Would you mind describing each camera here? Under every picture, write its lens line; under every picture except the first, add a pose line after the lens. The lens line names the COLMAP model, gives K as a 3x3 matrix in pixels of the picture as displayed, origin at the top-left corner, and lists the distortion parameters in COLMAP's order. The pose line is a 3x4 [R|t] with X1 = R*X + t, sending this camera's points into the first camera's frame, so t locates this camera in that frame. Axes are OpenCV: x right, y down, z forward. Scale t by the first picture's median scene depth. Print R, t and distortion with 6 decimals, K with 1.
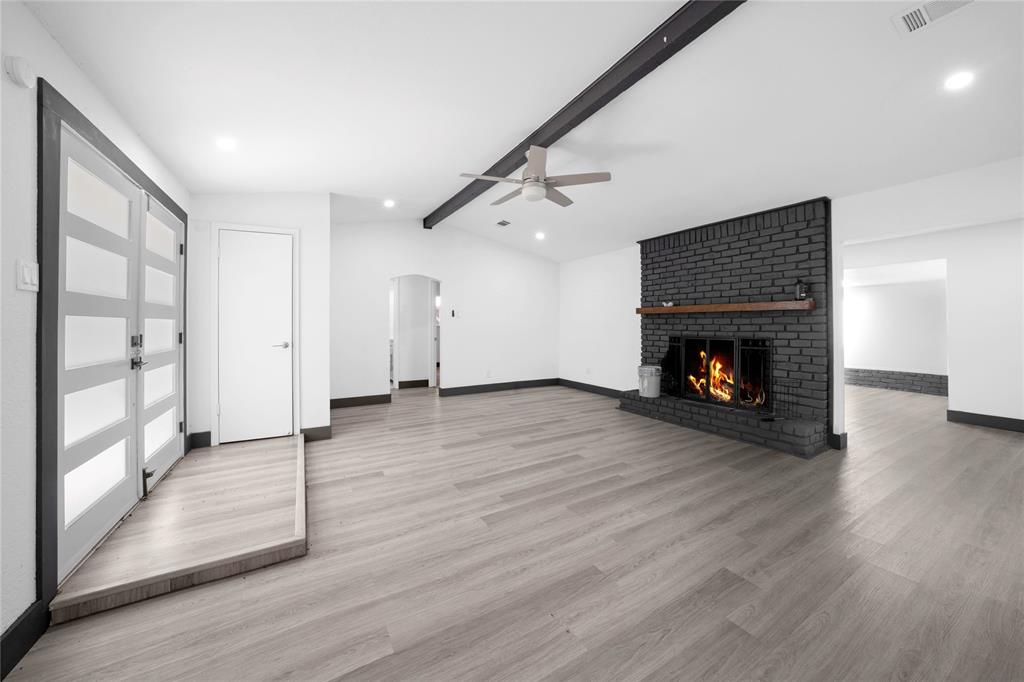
lens RADIAL K [[367.5, 0, 492.0], [0, 367.5, 319.0], [0, 0, 1]] dist [-0.018141, 0.000502]
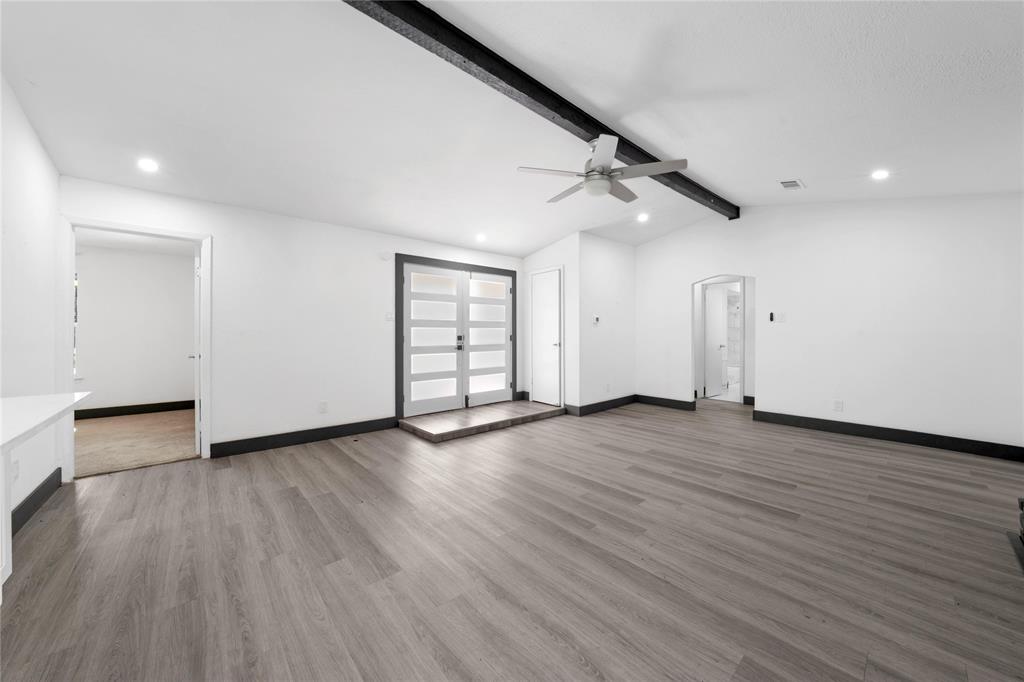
lens RADIAL K [[350.5, 0, 519.3], [0, 350.5, 326.1], [0, 0, 1]] dist [-0.020507, 0.005729]
pose [[0.238018, -0.015058, -0.971144, 0.810286], [0.013133, 0.999838, -0.012284, 0.011568], [0.971172, -0.009830, 0.238178, 0.530133]]
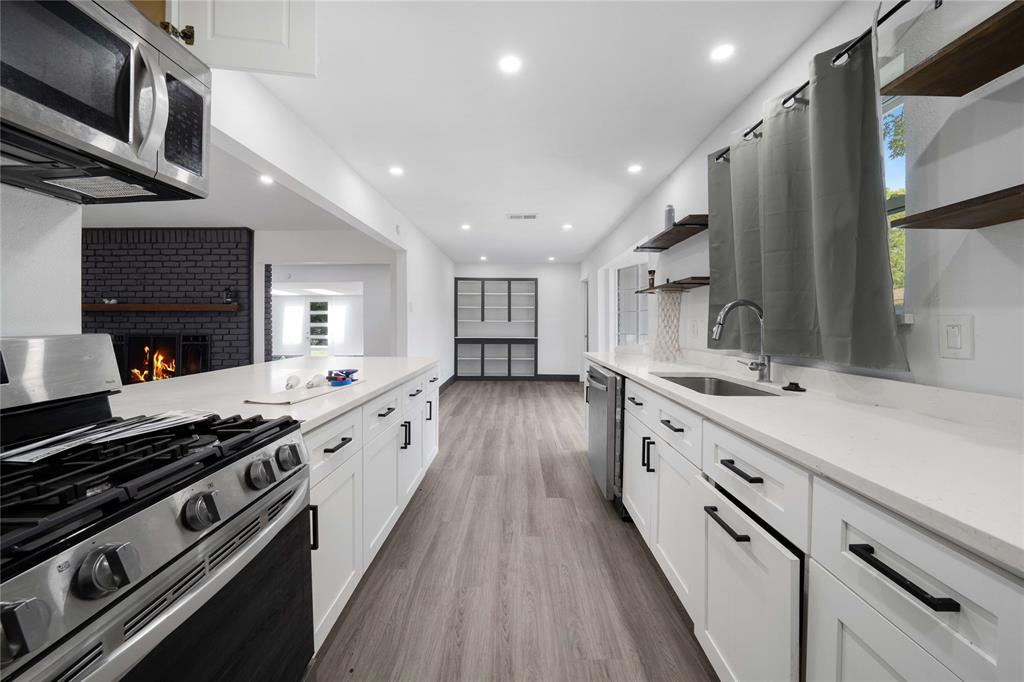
lens RADIAL K [[542.6, 0, 536.1], [0, 542.6, 329.4], [0, 0, 1]] dist [0.000897, 0.000514]
pose [[0.467873, -0.002837, 0.883791, -0.337391], [-0.011843, 0.999885, 0.009479, 0.007821], [-0.883716, -0.014902, 0.467786, -0.840988]]
